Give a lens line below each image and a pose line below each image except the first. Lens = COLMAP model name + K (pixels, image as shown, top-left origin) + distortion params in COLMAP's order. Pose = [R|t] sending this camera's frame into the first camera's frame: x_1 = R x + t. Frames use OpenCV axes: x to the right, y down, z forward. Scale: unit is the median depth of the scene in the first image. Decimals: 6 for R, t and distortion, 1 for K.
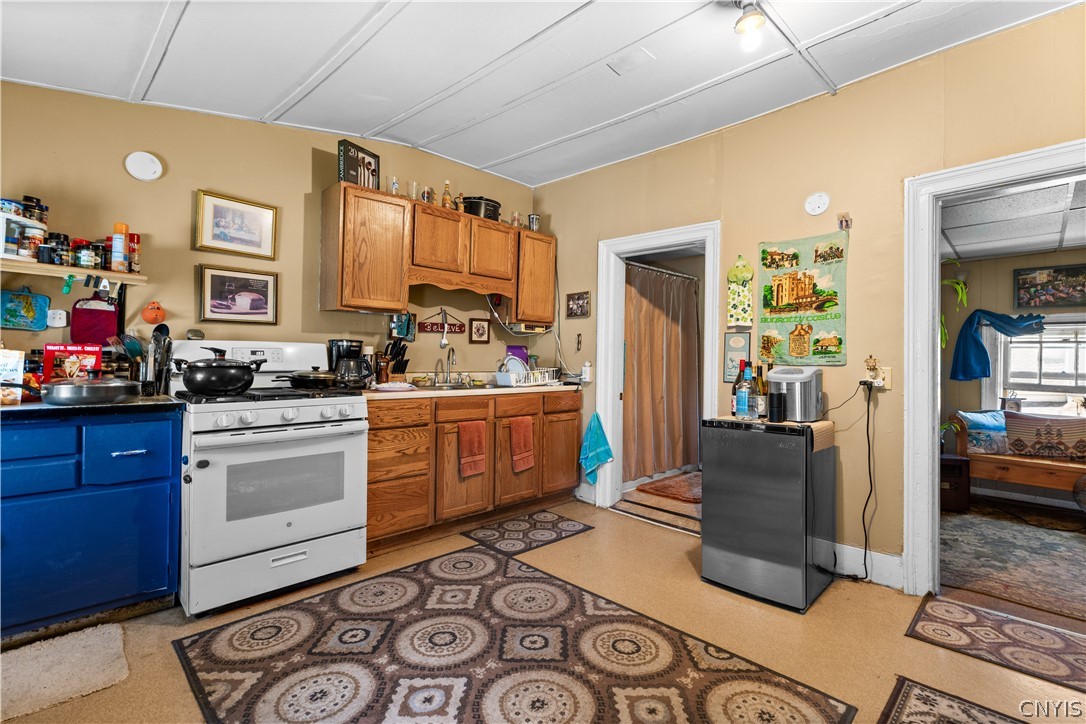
lens RADIAL K [[499.6, 0, 539.4], [0, 499.6, 356.0], [0, 0, 1]] dist [0.002606, 0.000362]
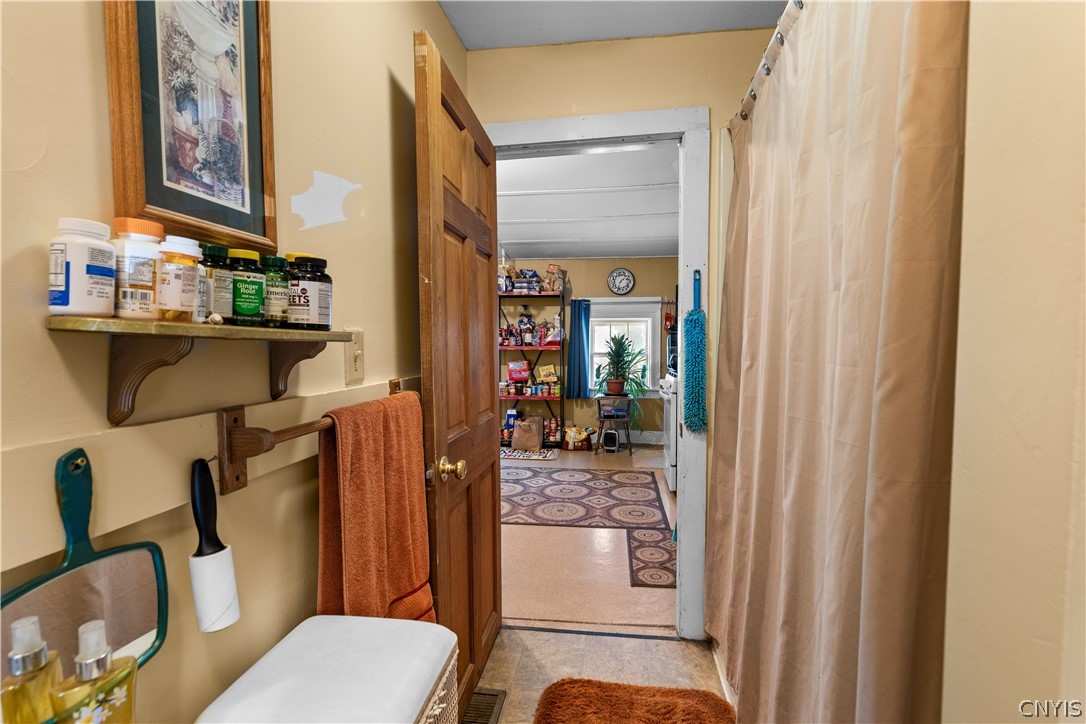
lens RADIAL K [[499.6, 0, 539.4], [0, 499.6, 356.0], [0, 0, 1]] dist [0.002606, 0.000362]
pose [[-0.799595, 0.000179, -0.600539, 0.864148], [0.000348, 1.000000, -0.000165, 0.021997], [0.600539, -0.000341, -0.799595, 2.006570]]
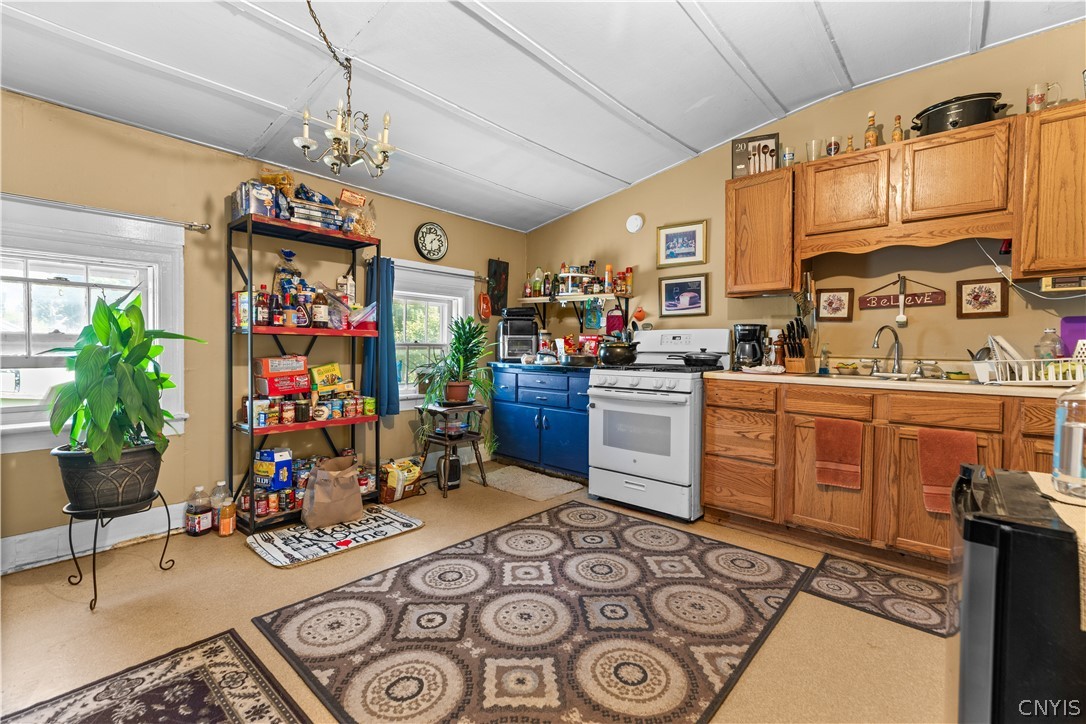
lens RADIAL K [[480.7, 0, 549.1], [0, 480.7, 356.2], [0, 0, 1]] dist [0.004546, 0.000147]
pose [[0.067020, 0.012857, -0.997669, 0.754842], [-0.000131, 0.999917, 0.012877, 0.028212], [0.997752, -0.000732, 0.067016, 0.631525]]
